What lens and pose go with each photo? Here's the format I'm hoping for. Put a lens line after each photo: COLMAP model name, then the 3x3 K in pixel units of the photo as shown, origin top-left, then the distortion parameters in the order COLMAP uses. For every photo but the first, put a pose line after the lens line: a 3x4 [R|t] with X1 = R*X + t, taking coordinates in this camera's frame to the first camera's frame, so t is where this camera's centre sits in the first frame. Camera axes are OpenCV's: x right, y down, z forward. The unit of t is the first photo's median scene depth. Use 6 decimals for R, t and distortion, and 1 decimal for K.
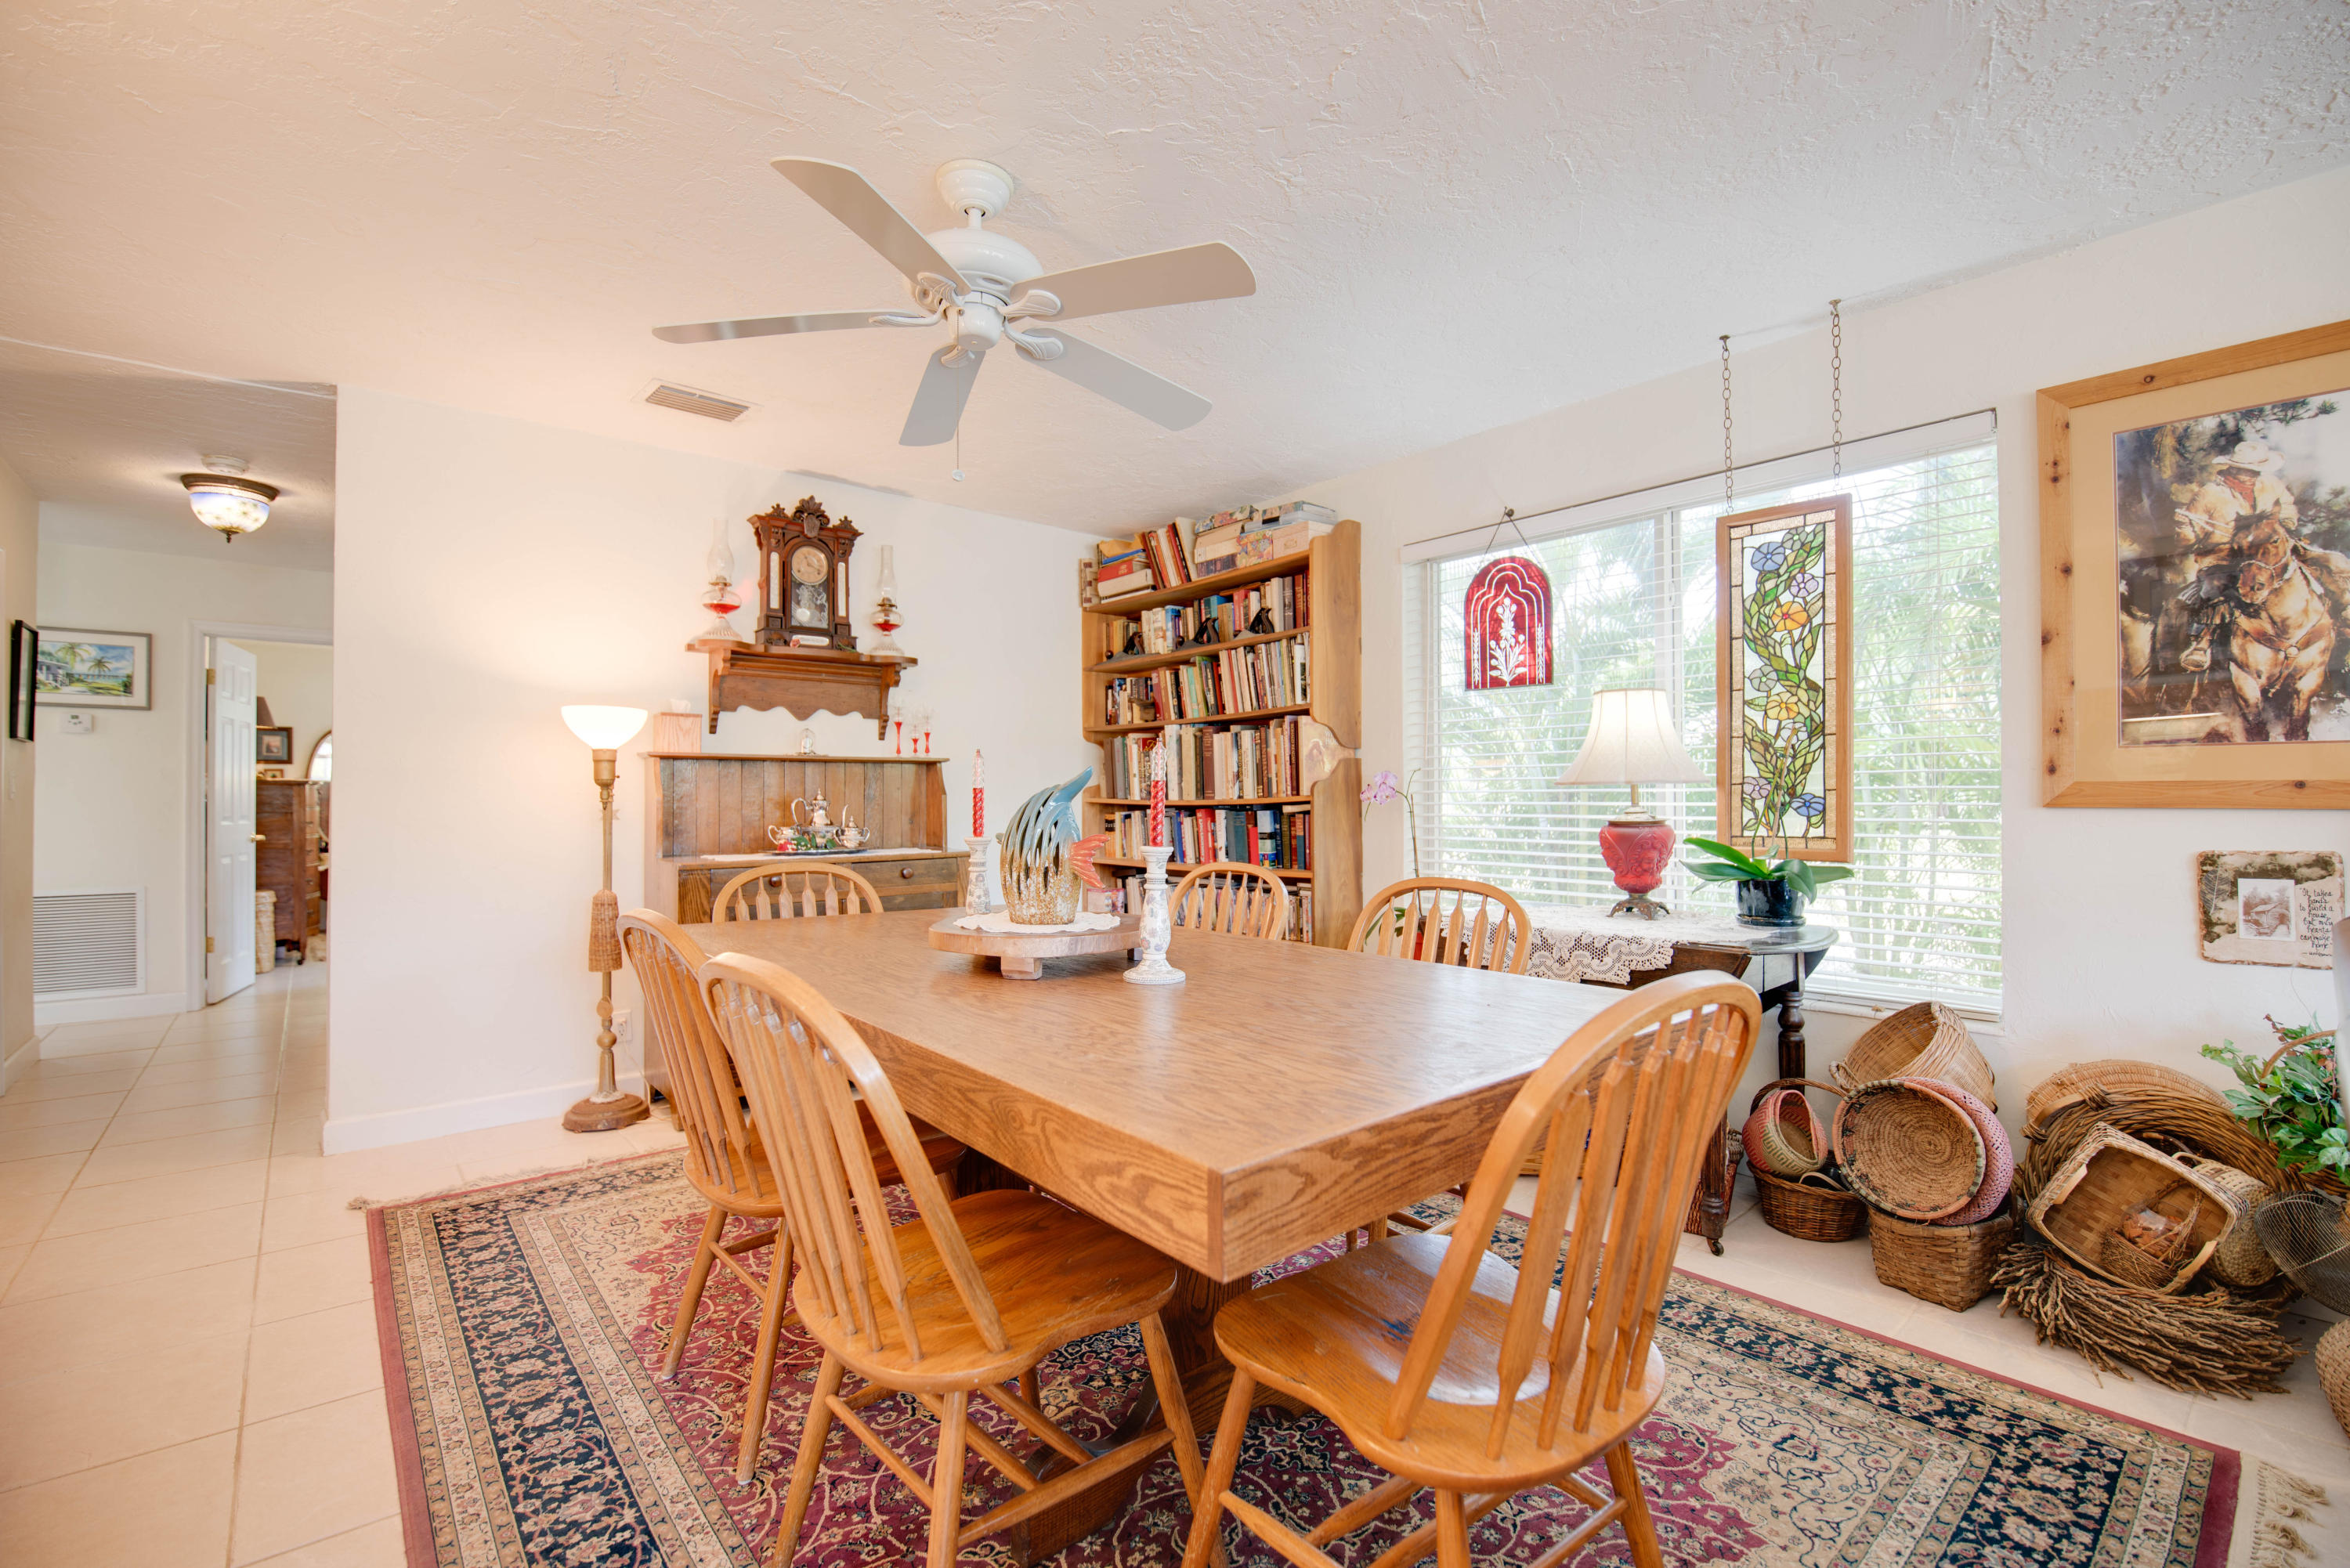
lens RADIAL K [[1019.4, 0, 1175.0], [0, 1019.4, 784.0], [0, 0, 1]] dist [0.002368, -0.012512]
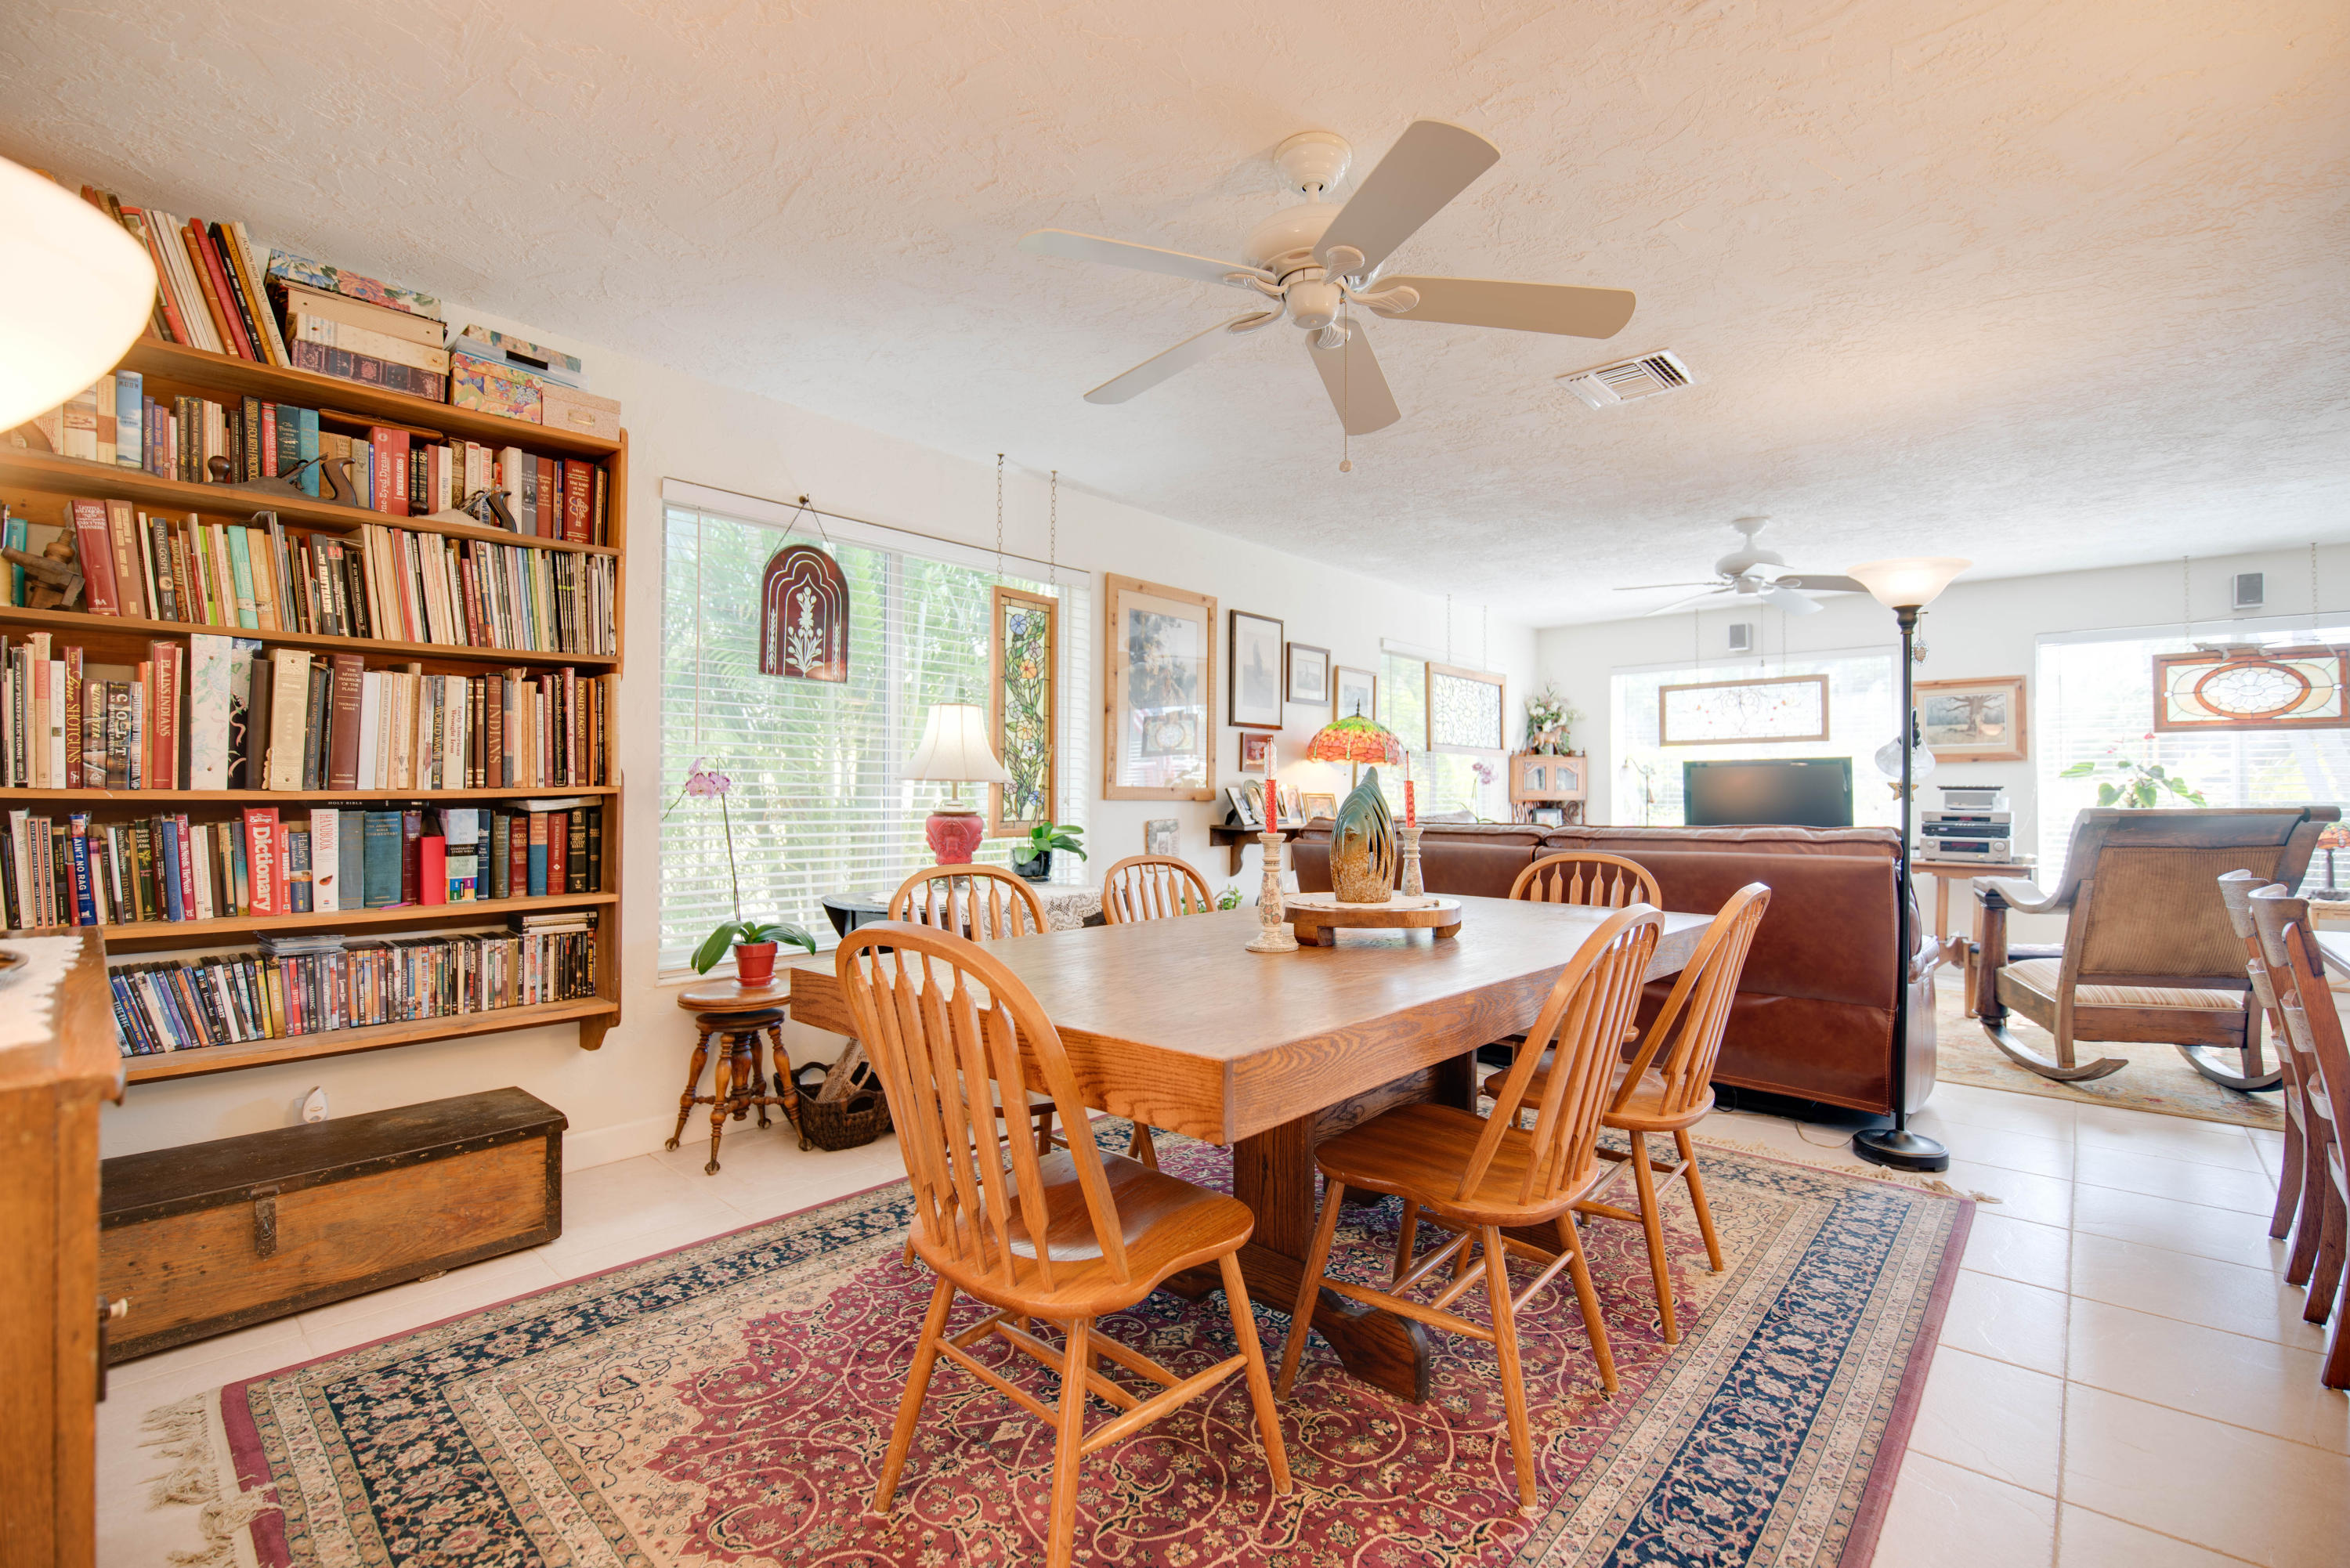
lens RADIAL K [[1021.0, 0, 1180.7], [0, 1021.0, 801.1], [0, 0, 1]] dist [-0.013708, -0.000229]
pose [[-0.133817, -0.011133, 0.990944, -0.687485], [-0.028033, 0.999579, 0.007444, 0.005519], [-0.990609, -0.026783, -0.134073, 0.761438]]
